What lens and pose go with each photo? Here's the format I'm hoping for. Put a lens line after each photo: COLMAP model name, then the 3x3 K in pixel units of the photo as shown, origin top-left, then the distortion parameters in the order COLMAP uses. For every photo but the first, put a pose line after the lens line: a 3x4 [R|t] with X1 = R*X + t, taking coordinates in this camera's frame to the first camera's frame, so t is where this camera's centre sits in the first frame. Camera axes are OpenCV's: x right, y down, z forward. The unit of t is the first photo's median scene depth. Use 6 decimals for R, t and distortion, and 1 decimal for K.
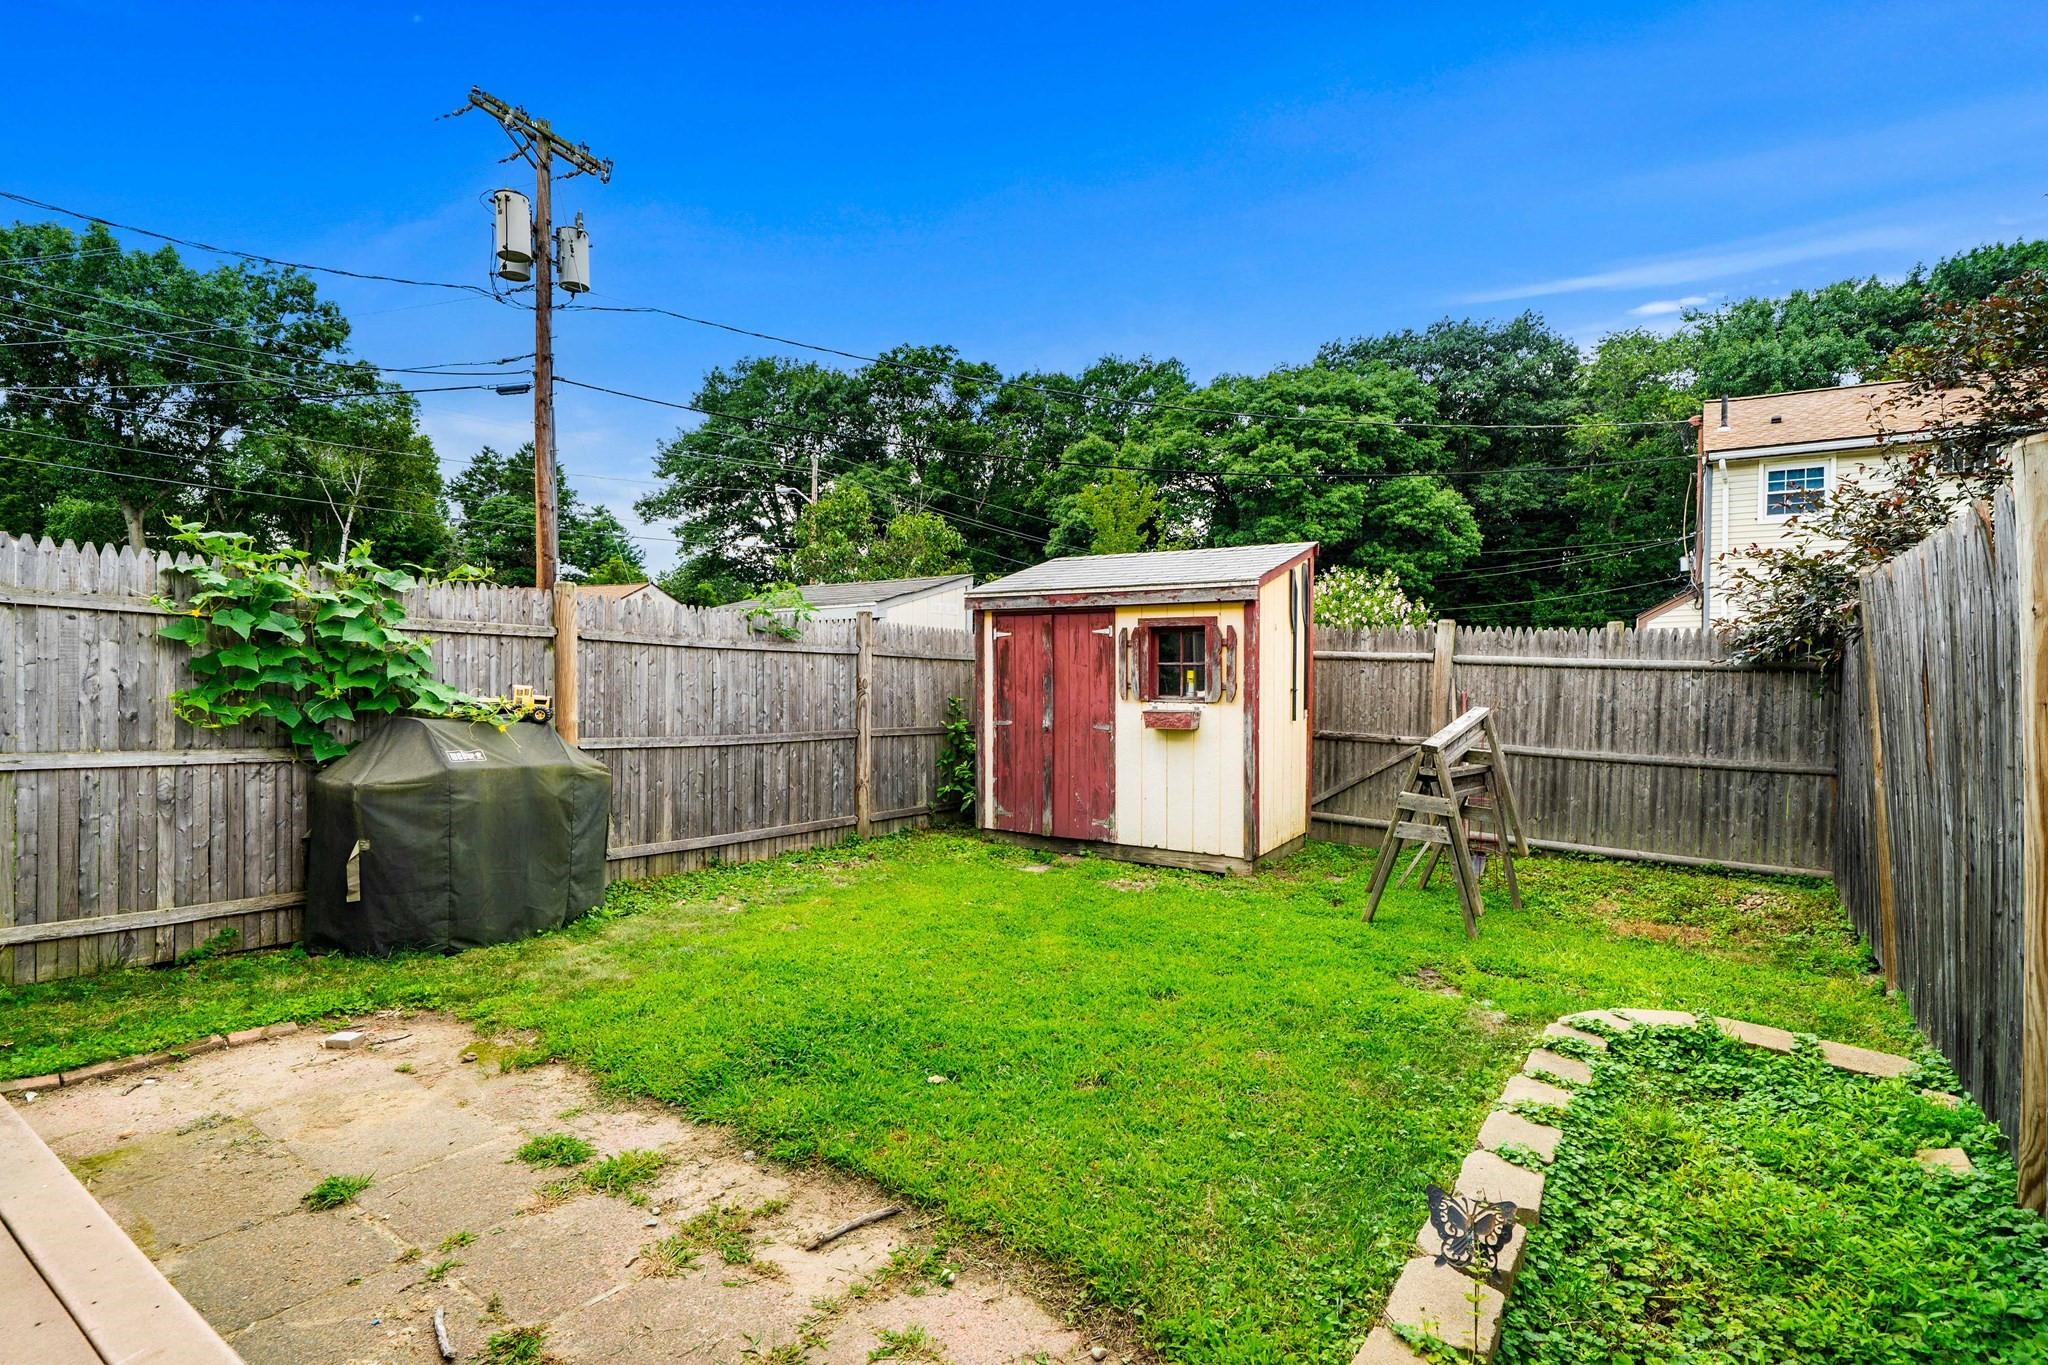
lens RADIAL K [[972.6, 0, 1014.8], [0, 972.6, 684.2], [0, 0, 1]] dist [-0.000023, 0.000276]
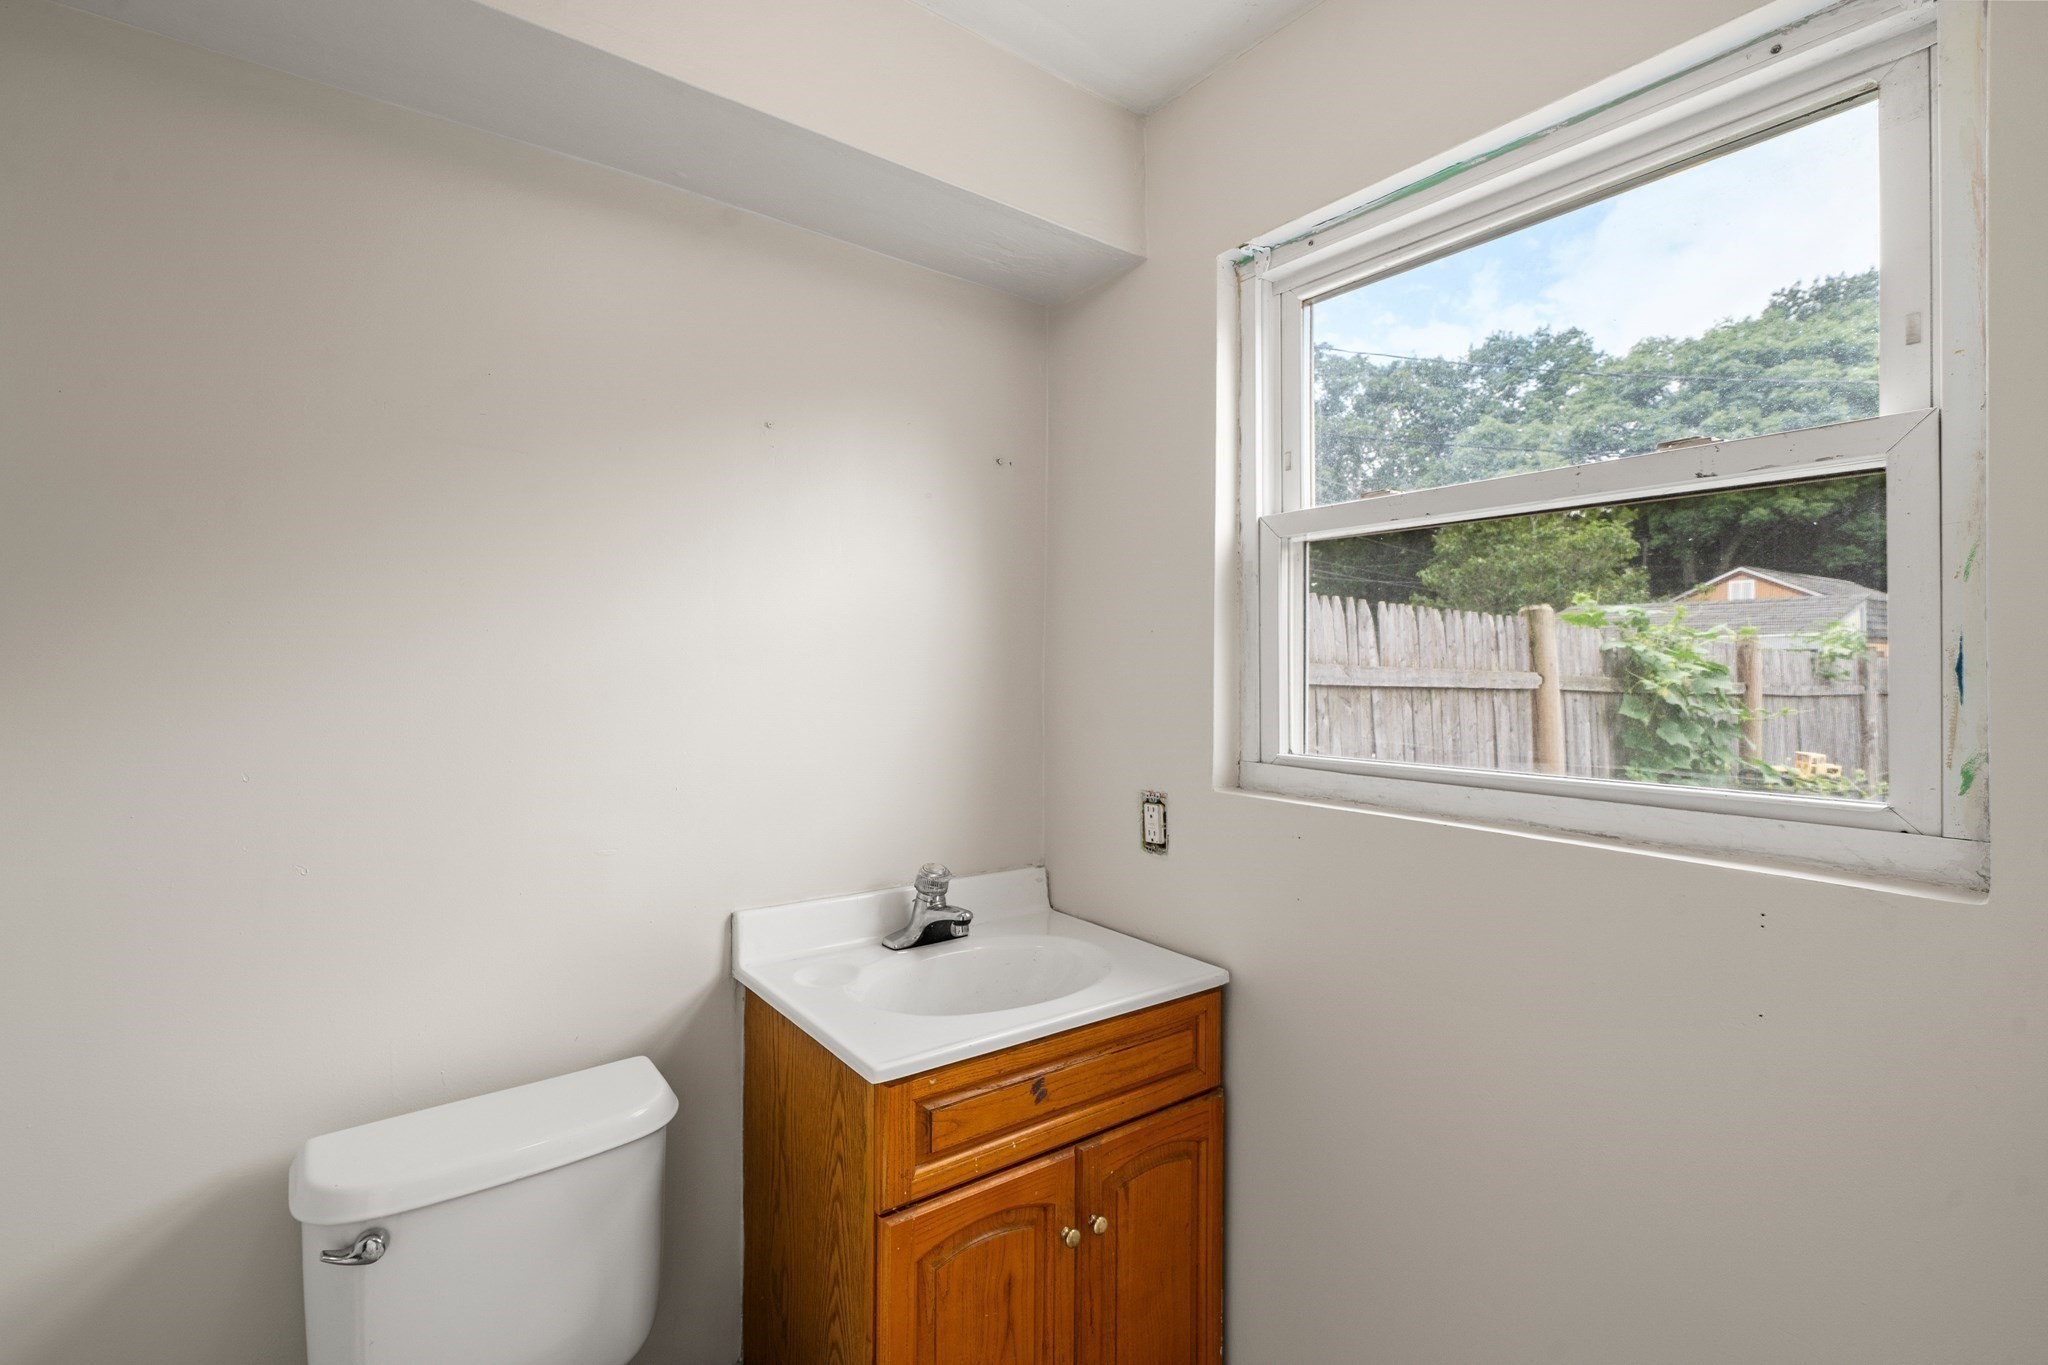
lens RADIAL K [[926.4, 0, 1010.1], [0, 926.4, 673.5], [0, 0, 1]] dist [-0.001158, -0.000428]
pose [[0.948596, -0.003849, -0.316466, -0.632063], [0.003230, 0.999992, -0.002481, -0.049546], [0.316473, 0.001331, 0.948600, -0.054032]]
